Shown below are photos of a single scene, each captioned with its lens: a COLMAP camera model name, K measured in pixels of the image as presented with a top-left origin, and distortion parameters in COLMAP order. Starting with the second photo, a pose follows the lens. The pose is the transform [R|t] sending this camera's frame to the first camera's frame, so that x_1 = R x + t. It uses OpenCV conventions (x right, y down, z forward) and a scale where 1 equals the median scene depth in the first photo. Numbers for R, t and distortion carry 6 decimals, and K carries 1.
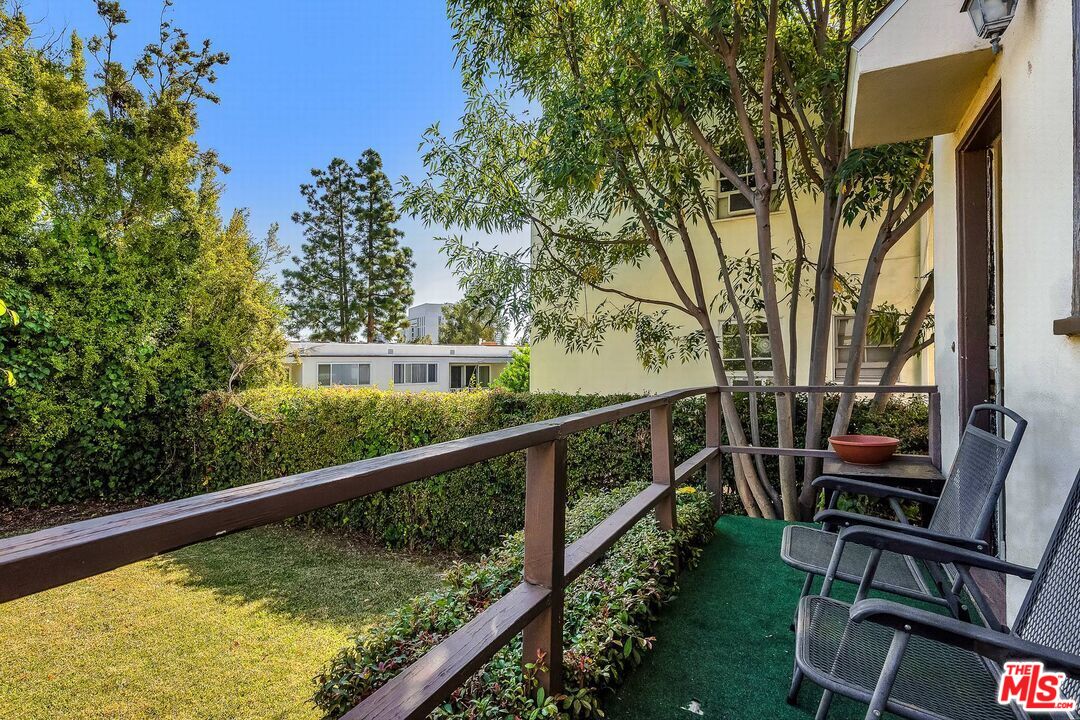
lens RADIAL K [[500.0, 0, 539.6], [0, 500.0, 357.3], [0, 0, 1]] dist [0.000957, -0.000662]
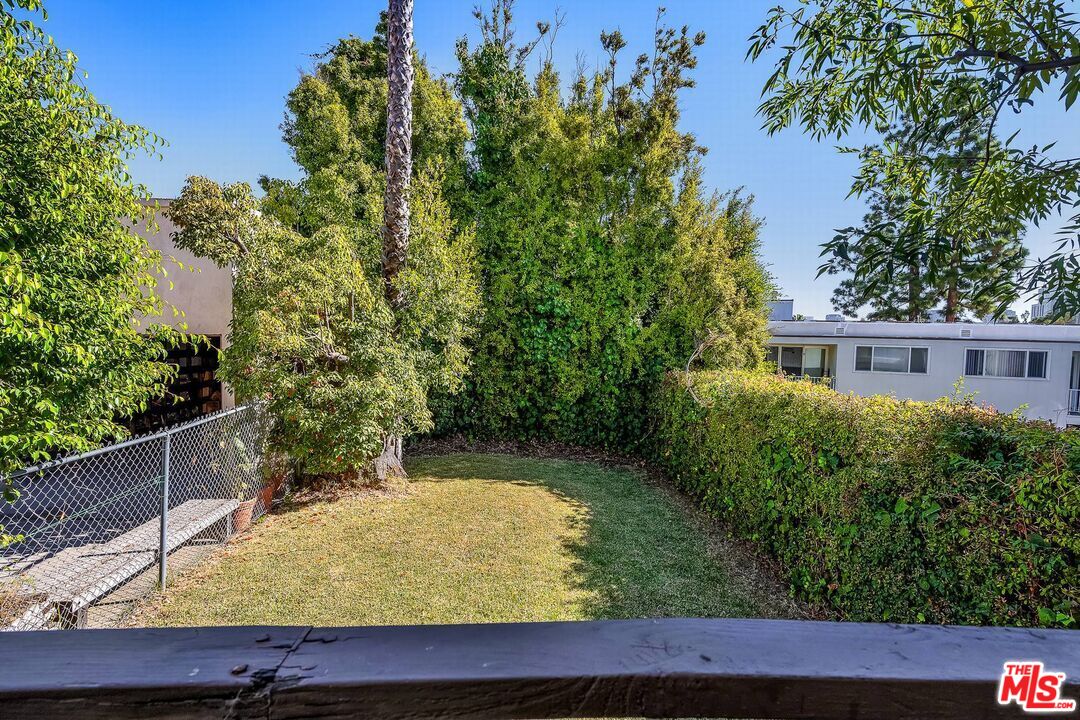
lens RADIAL K [[500.0, 0, 541.9], [0, 500.0, 359.4], [0, 0, 1]] dist [0.000957, -0.000662]
pose [[0.526306, 0.060703, -0.848126, 0.094391], [-0.022202, 0.998089, 0.057659, -0.008219], [0.850005, -0.011517, 0.526648, 0.211191]]
